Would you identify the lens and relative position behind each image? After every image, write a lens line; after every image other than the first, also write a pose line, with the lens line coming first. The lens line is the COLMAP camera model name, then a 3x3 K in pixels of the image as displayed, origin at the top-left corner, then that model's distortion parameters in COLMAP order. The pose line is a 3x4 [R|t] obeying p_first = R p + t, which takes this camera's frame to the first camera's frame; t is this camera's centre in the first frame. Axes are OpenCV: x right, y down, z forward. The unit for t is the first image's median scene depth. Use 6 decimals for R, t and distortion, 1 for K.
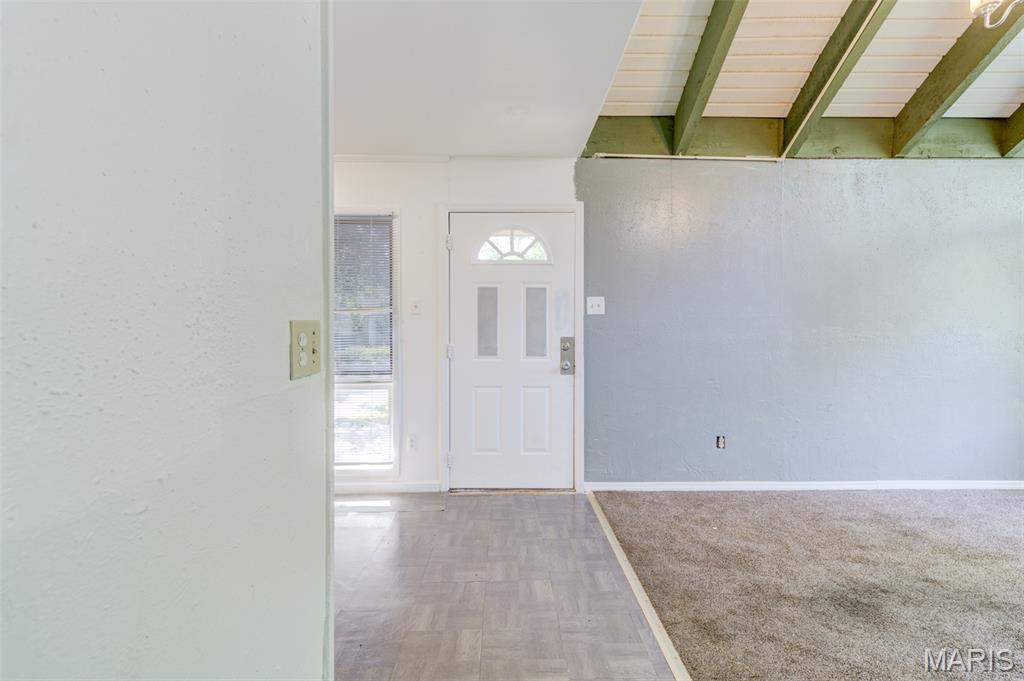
lens RADIAL K [[404.7, 0, 511.3], [0, 404.7, 325.0], [0, 0, 1]] dist [0.007214, -0.001741]
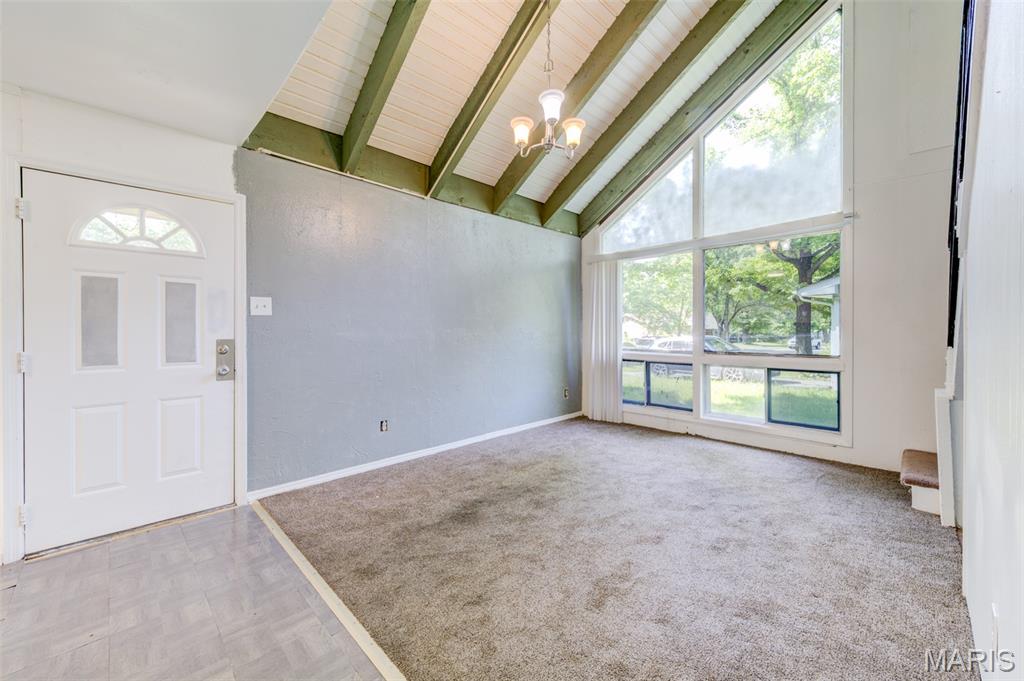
lens RADIAL K [[404.7, 0, 513.4], [0, 404.7, 331.6], [0, 0, 1]] dist [0.007214, -0.001741]
pose [[0.721602, -0.006223, 0.692280, -0.028512], [-0.004744, 0.999892, 0.013934, -0.003707], [-0.692291, -0.013339, 0.721495, -0.119541]]
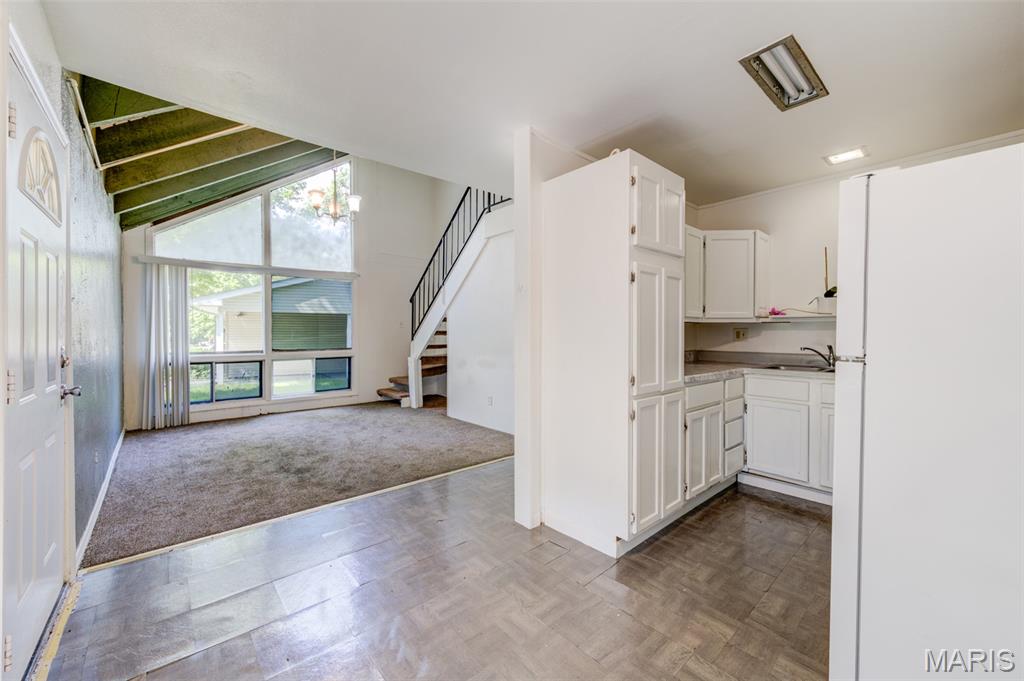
lens RADIAL K [[404.7, 0, 513.9], [0, 404.7, 337.4], [0, 0, 1]] dist [0.007214, -0.001741]
pose [[-0.652385, -0.006093, 0.757863, -0.901480], [-0.006561, 0.999976, 0.002392, 0.011720], [-0.757860, -0.003412, -0.652409, 1.002675]]
